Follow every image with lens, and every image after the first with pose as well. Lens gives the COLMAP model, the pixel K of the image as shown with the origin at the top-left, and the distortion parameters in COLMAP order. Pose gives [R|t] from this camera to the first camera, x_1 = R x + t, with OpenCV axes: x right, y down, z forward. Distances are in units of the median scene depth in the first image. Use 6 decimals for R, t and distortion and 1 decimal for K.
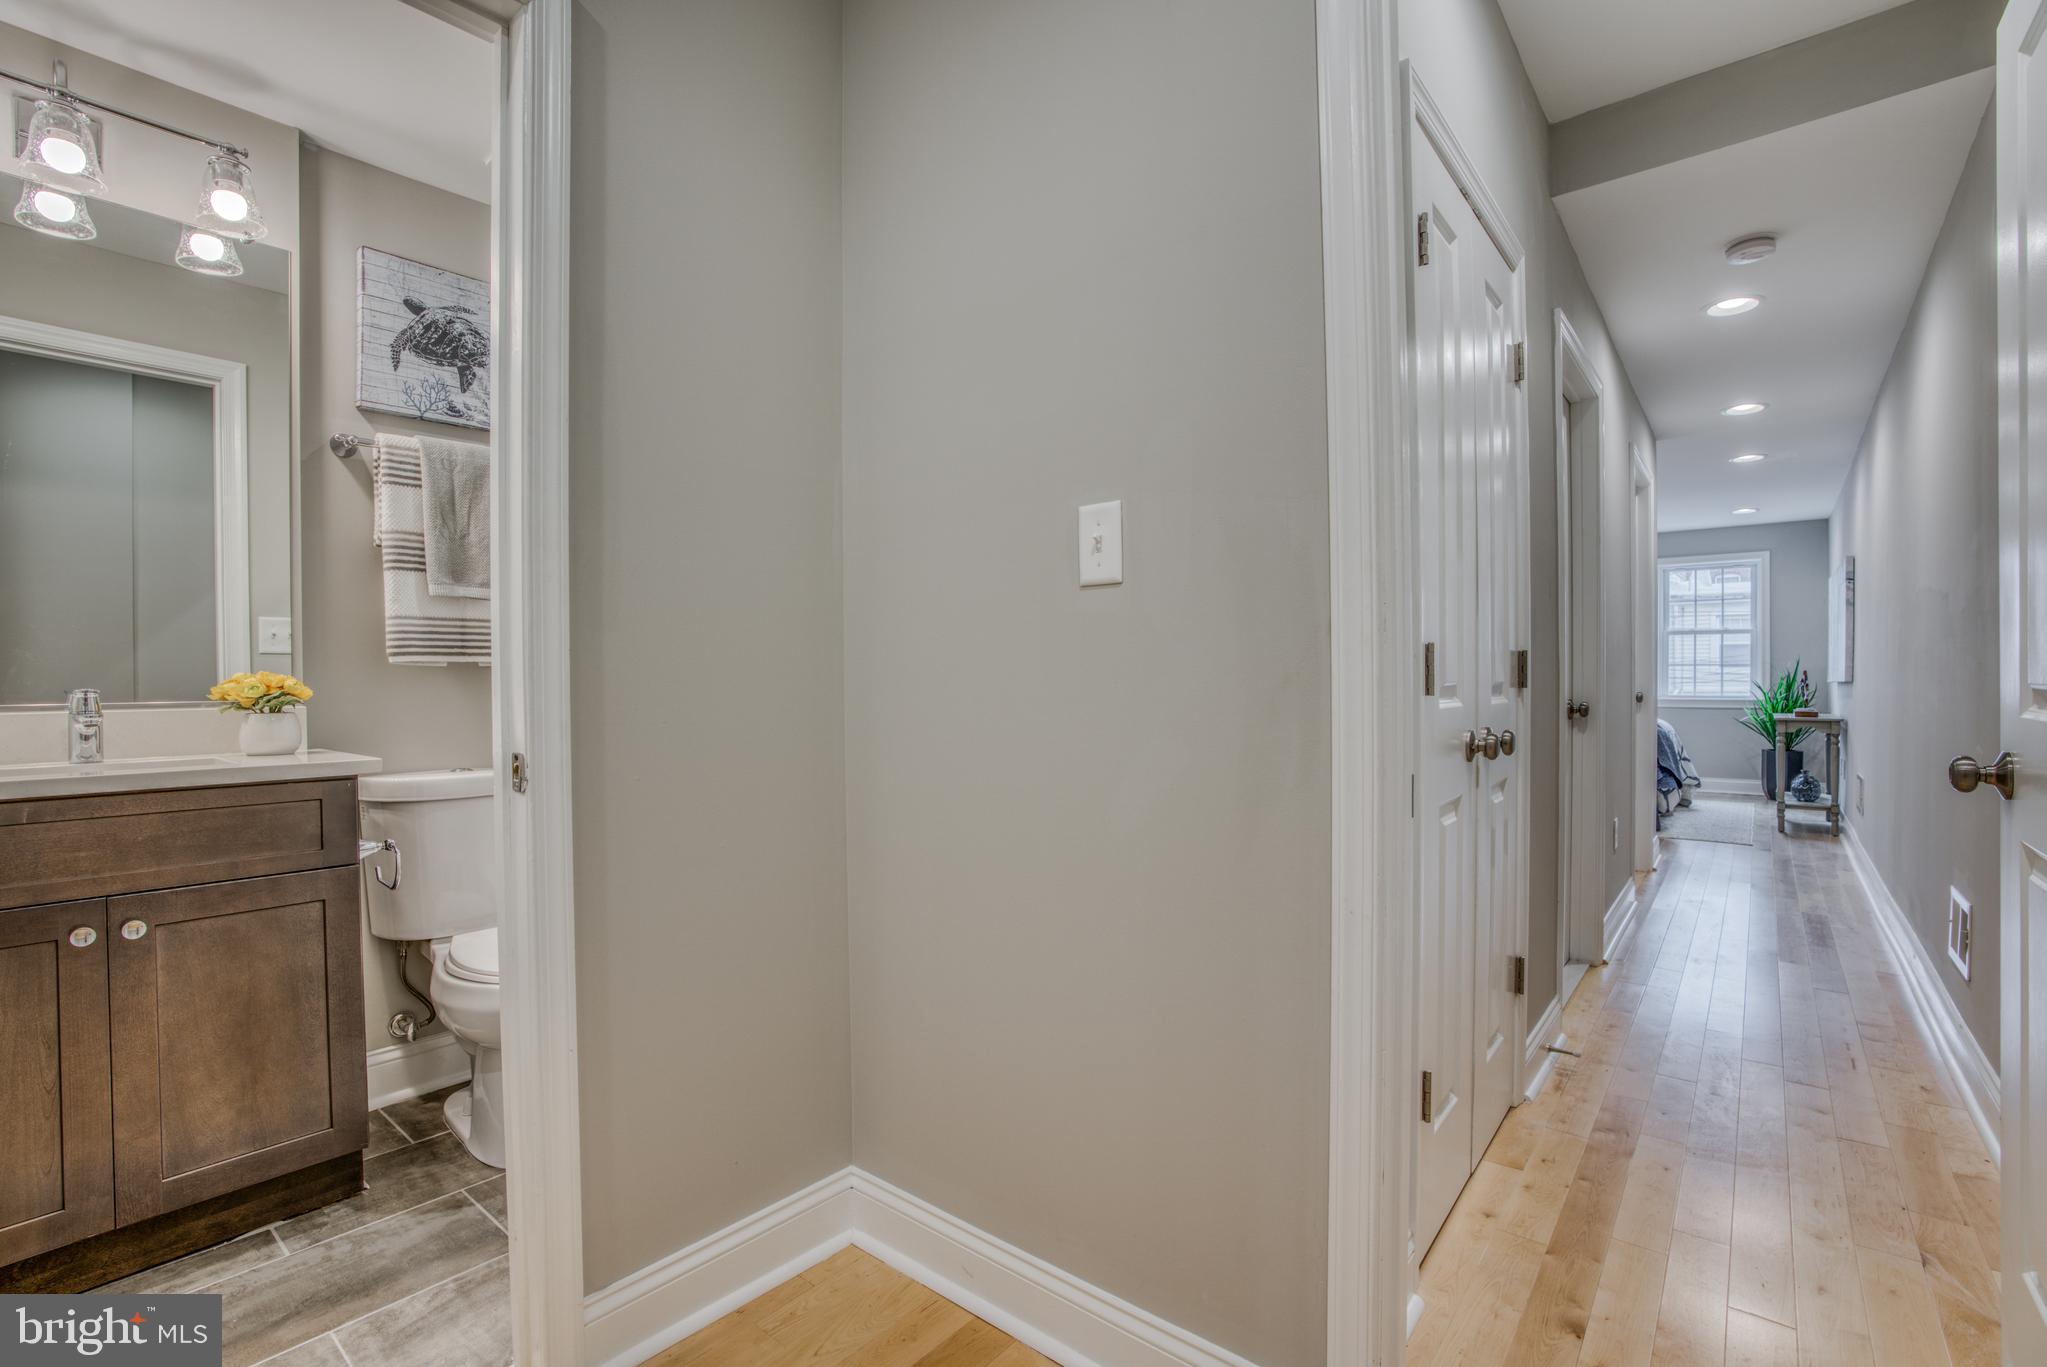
lens RADIAL K [[961.3, 0, 1023.5], [0, 961.3, 683.5], [0, 0, 1]] dist [-0.068786, 0.030168]
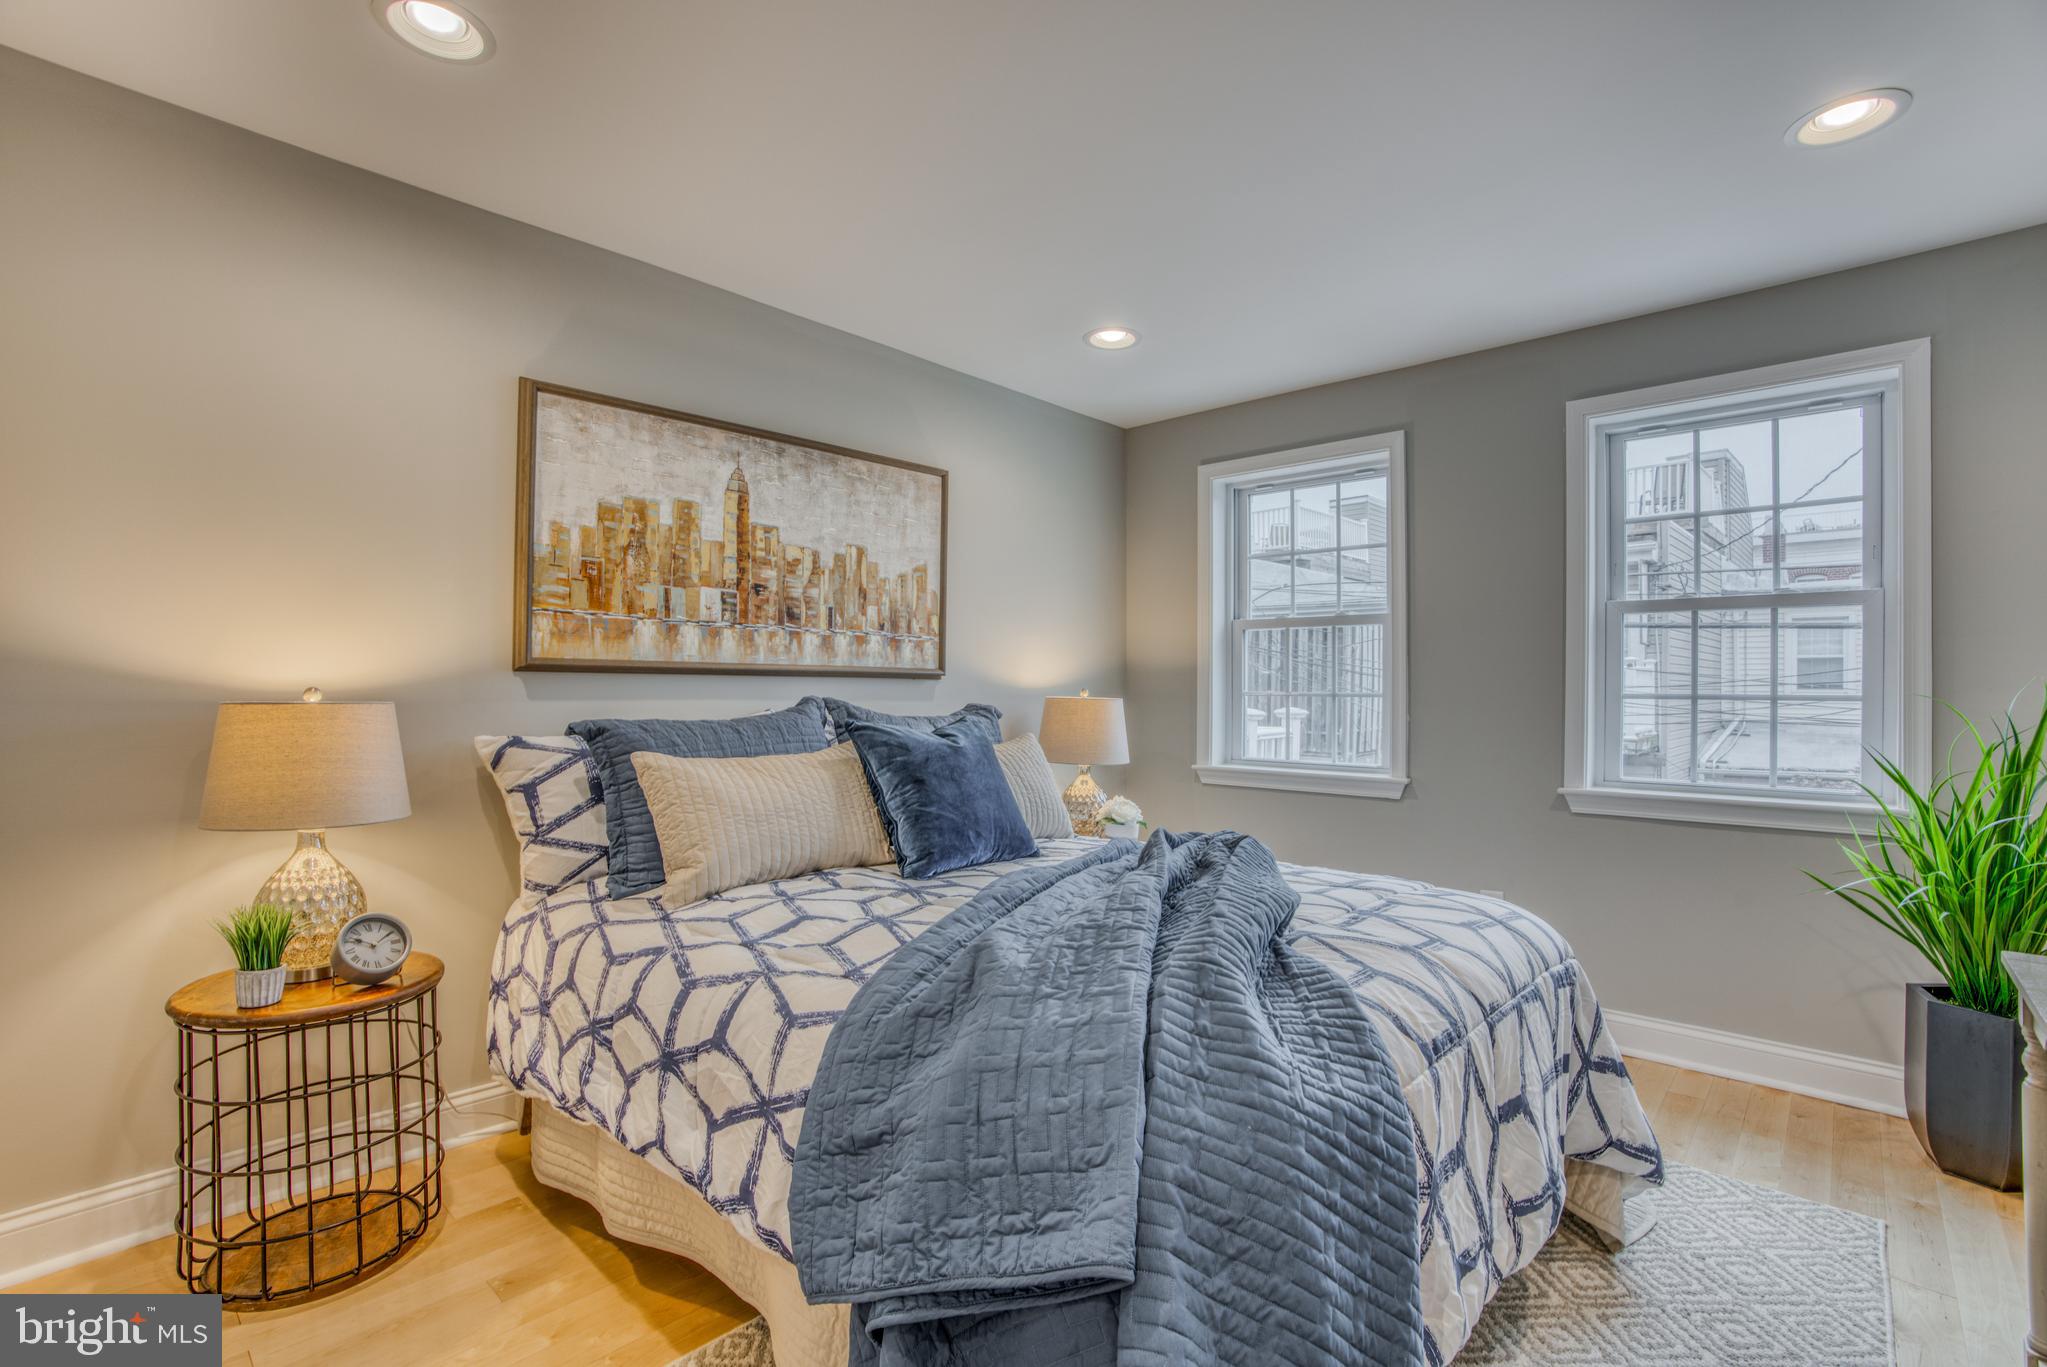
lens RADIAL K [[961.3, 0, 1023.5], [0, 961.3, 683.5], [0, 0, 1]] dist [-0.068786, 0.030168]
pose [[0.996711, 0.007174, -0.080715, 0.515004], [-0.007726, 0.999949, -0.006524, -0.021377], [0.080665, 0.007126, 0.996716, 0.656224]]
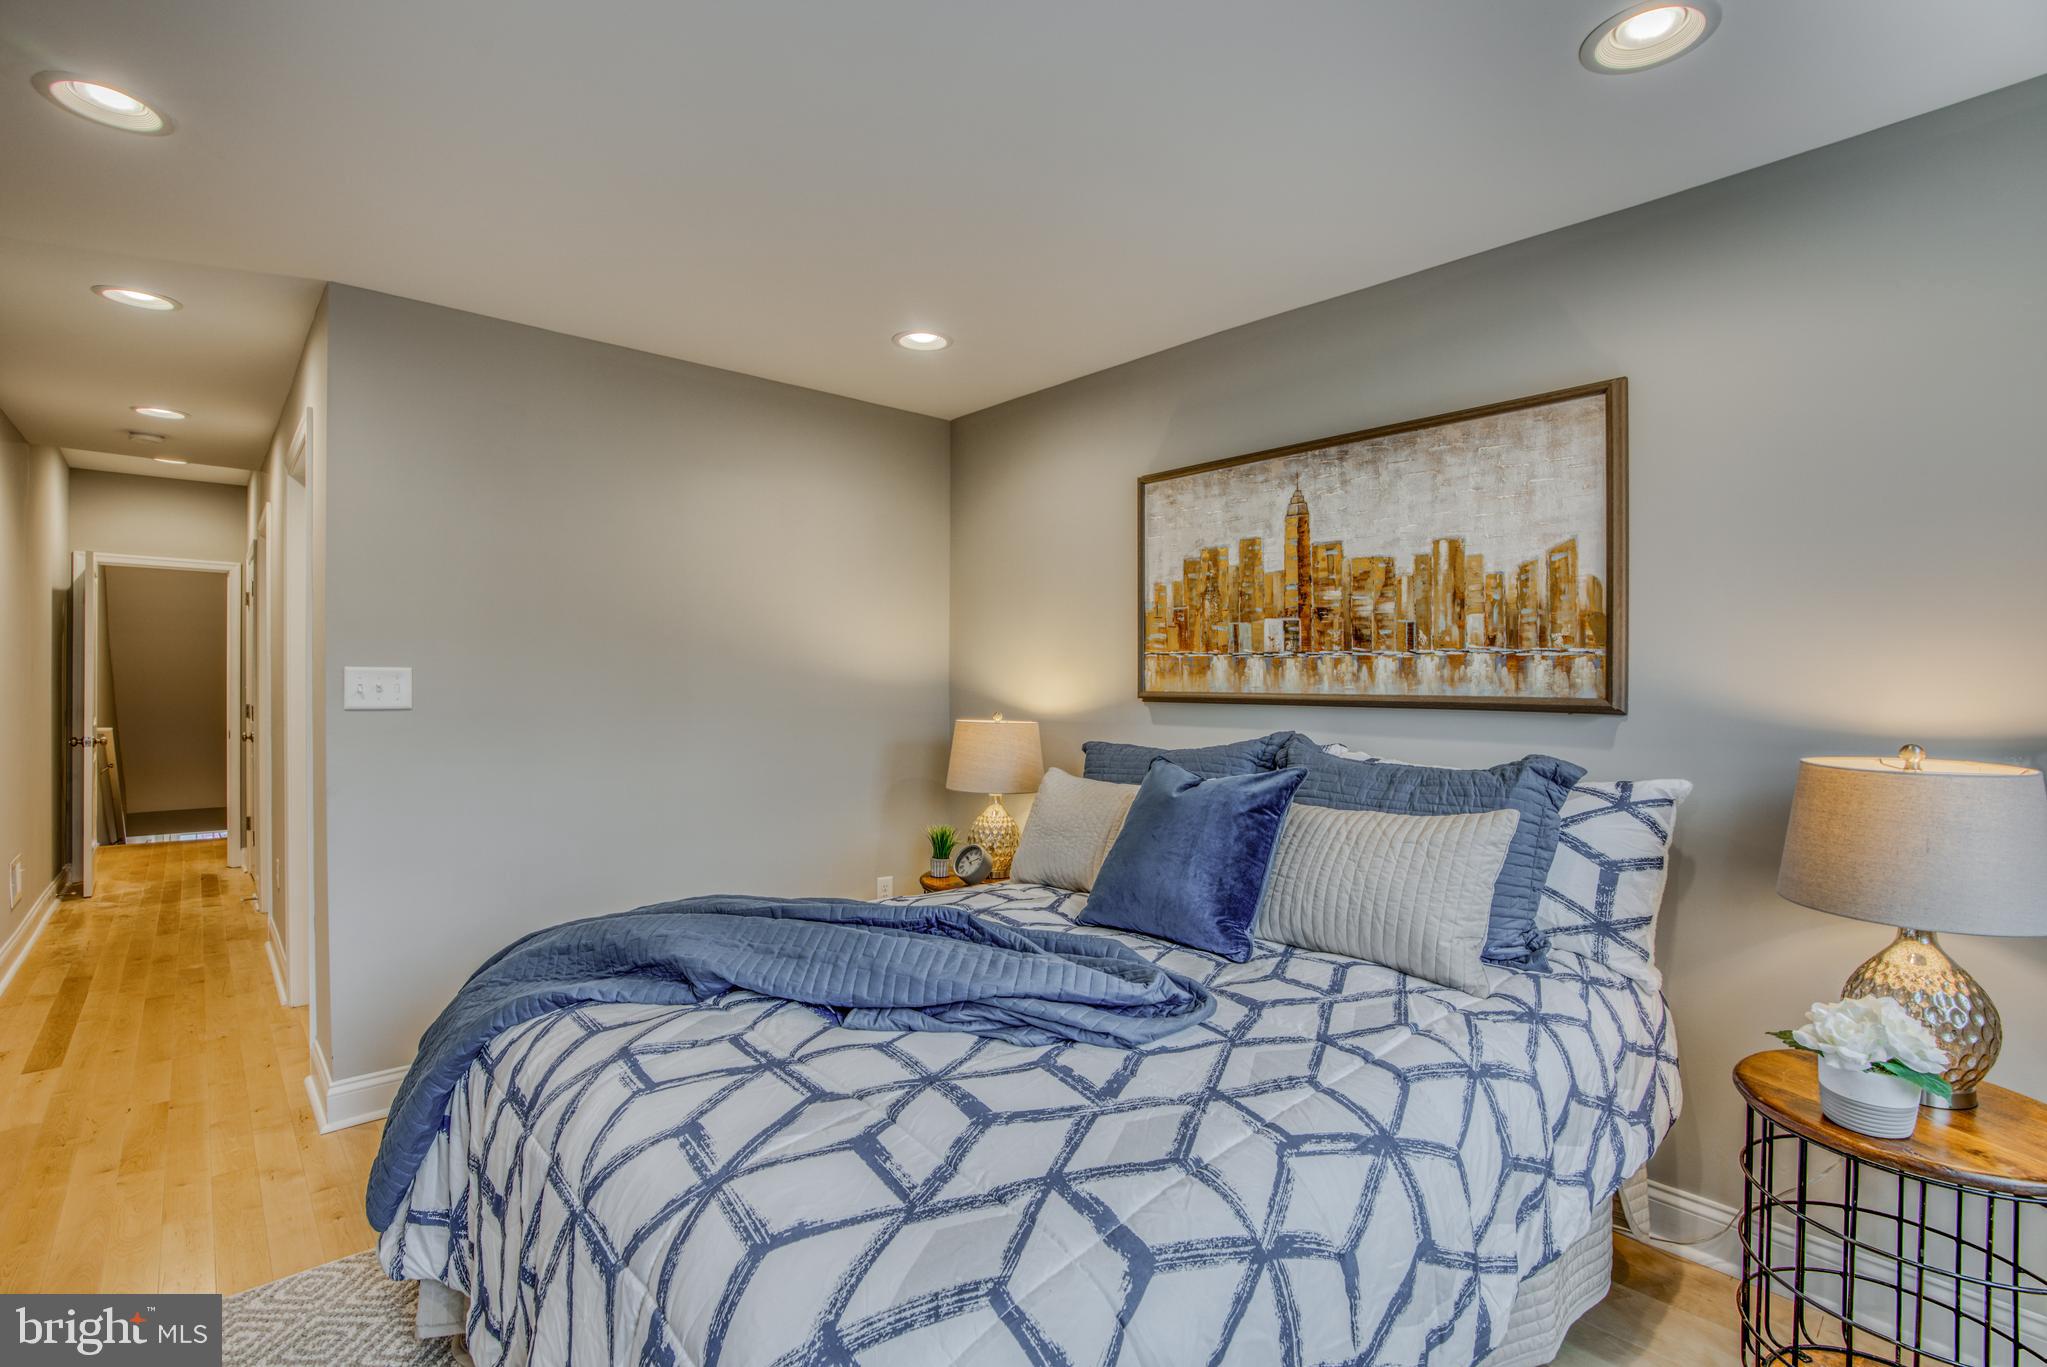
lens RADIAL K [[961.3, 0, 1023.5], [0, 961.3, 683.5], [0, 0, 1]] dist [-0.068786, 0.030168]
pose [[-0.179642, -0.002987, -0.983728, 0.849448], [-0.010095, 0.999948, -0.001193, -0.038777], [0.983680, 0.009716, -0.179663, 1.133747]]
